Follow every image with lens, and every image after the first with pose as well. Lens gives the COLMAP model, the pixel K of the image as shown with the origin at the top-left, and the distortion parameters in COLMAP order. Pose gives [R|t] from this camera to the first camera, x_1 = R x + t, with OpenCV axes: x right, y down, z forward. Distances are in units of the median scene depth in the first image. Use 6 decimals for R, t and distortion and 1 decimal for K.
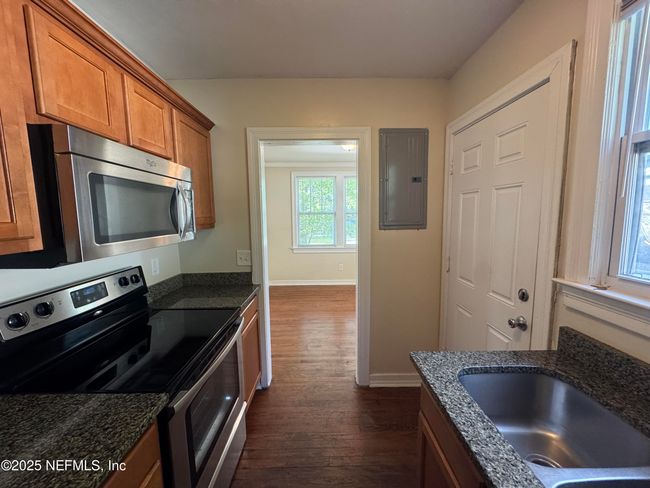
lens RADIAL K [[258.7, 0, 325.0], [0, 258.7, 244.0], [0, 0, 1]] dist [-0.001695, -0.000345]
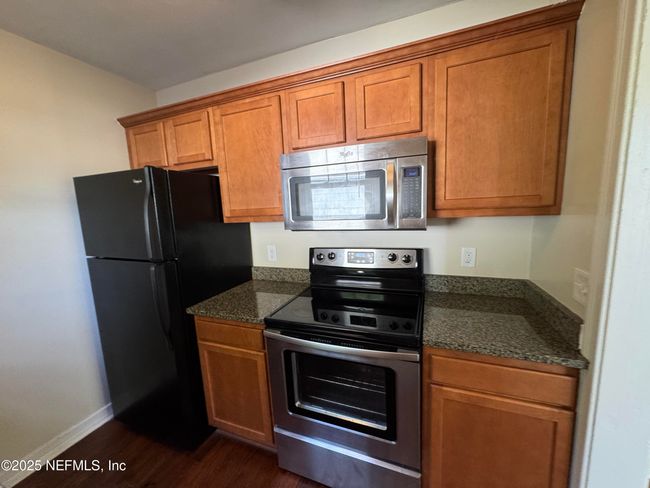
lens RADIAL K [[258.7, 0, 325.0], [0, 258.7, 244.0], [0, 0, 1]] dist [-0.001695, -0.000345]
pose [[-0.377220, 0.157417, -0.912647, 0.390032], [-0.058258, 0.979463, 0.193021, -0.124157], [0.924289, 0.125981, -0.360303, 1.198118]]
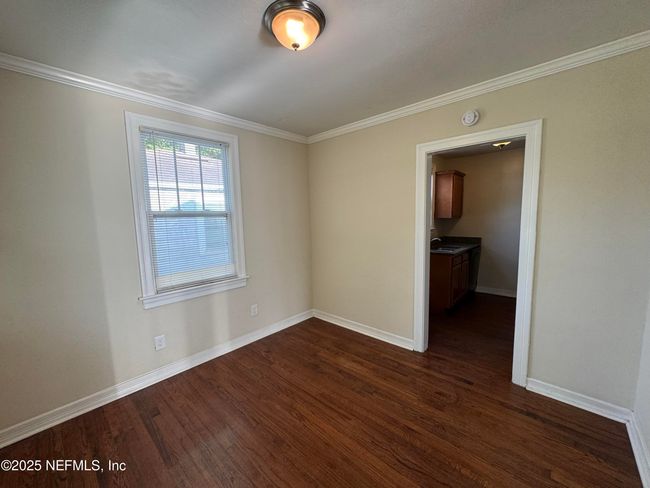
lens RADIAL K [[258.7, 0, 325.0], [0, 258.7, 244.0], [0, 0, 1]] dist [-0.001695, -0.000345]
pose [[-0.729265, -0.049904, 0.682409, -0.591757], [0.107852, 0.976485, 0.186667, -0.418706], [-0.675677, 0.209729, -0.706735, 3.658680]]
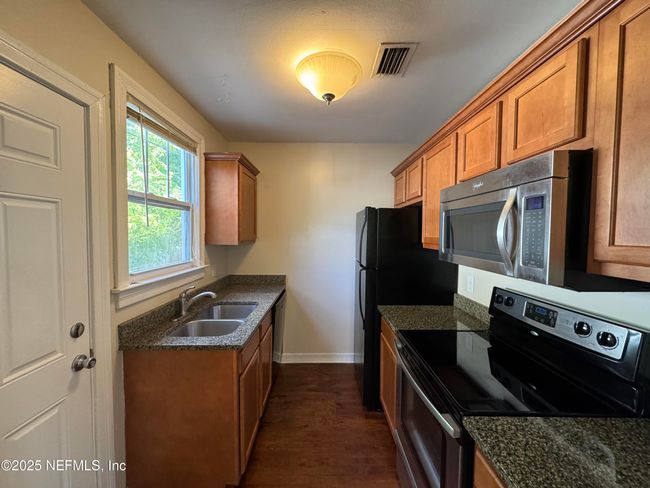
lens RADIAL K [[258.7, 0, 325.0], [0, 258.7, 244.0], [0, 0, 1]] dist [-0.001695, -0.000345]
pose [[-0.999959, 0.004129, 0.007998, -0.070940], [0.005348, 0.987276, 0.158926, -0.218602], [-0.007240, 0.158962, -0.987258, 1.780803]]
